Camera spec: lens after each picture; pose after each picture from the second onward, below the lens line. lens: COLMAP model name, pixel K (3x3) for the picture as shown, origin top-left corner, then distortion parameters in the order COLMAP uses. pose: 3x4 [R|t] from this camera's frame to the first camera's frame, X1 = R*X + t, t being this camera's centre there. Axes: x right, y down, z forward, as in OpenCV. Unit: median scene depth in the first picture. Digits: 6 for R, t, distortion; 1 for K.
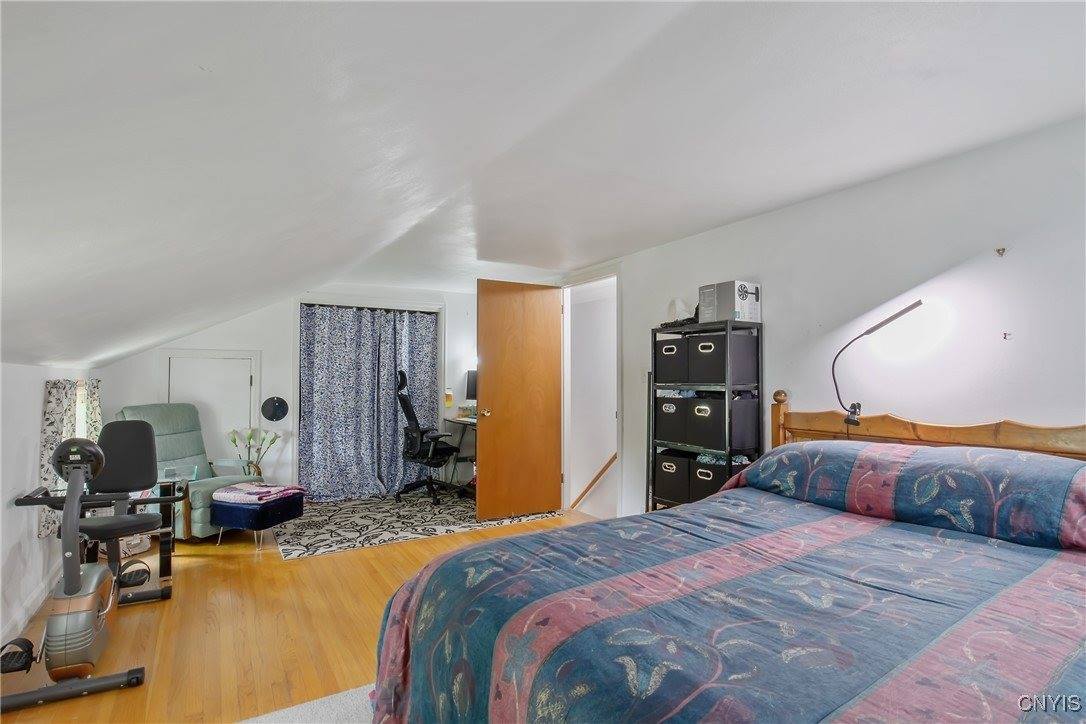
lens RADIAL K [[558.6, 0, 546.5], [0, 558.6, 368.2], [0, 0, 1]] dist [-0.018936, 0.002783]
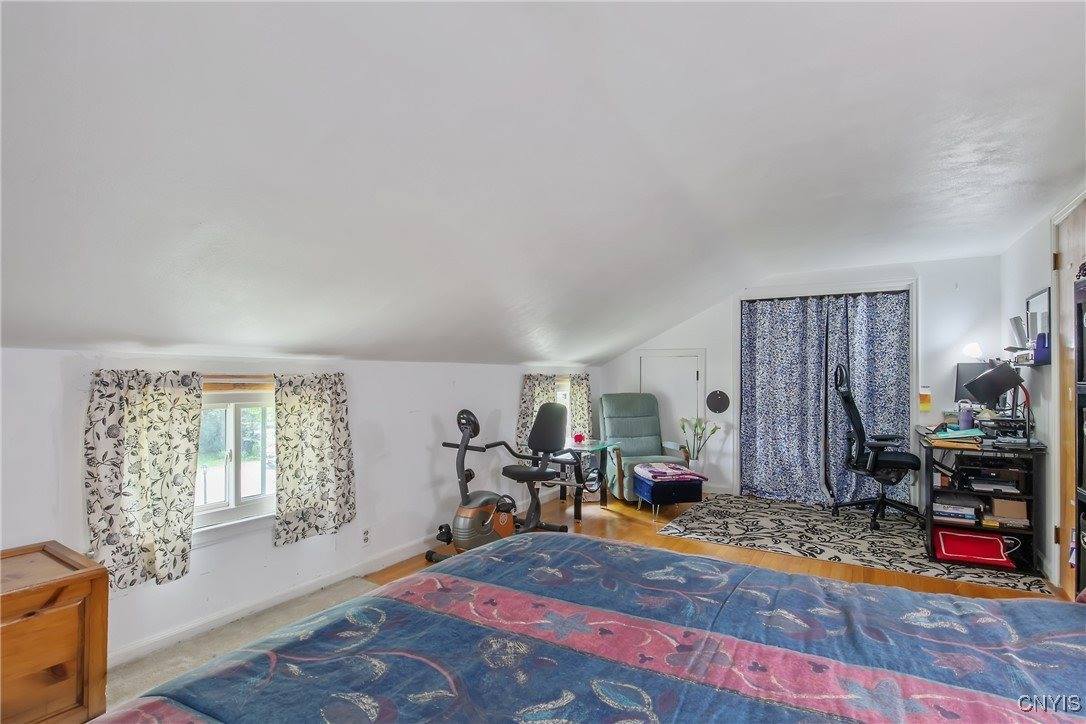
lens RADIAL K [[558.6, 0, 547.8], [0, 558.6, 366.6], [0, 0, 1]] dist [-0.018936, 0.002783]
pose [[0.420613, -0.012325, -0.907157, 0.354976], [0.013734, 0.999880, -0.007217, 0.008085], [0.907136, -0.009424, 0.420731, 0.246011]]
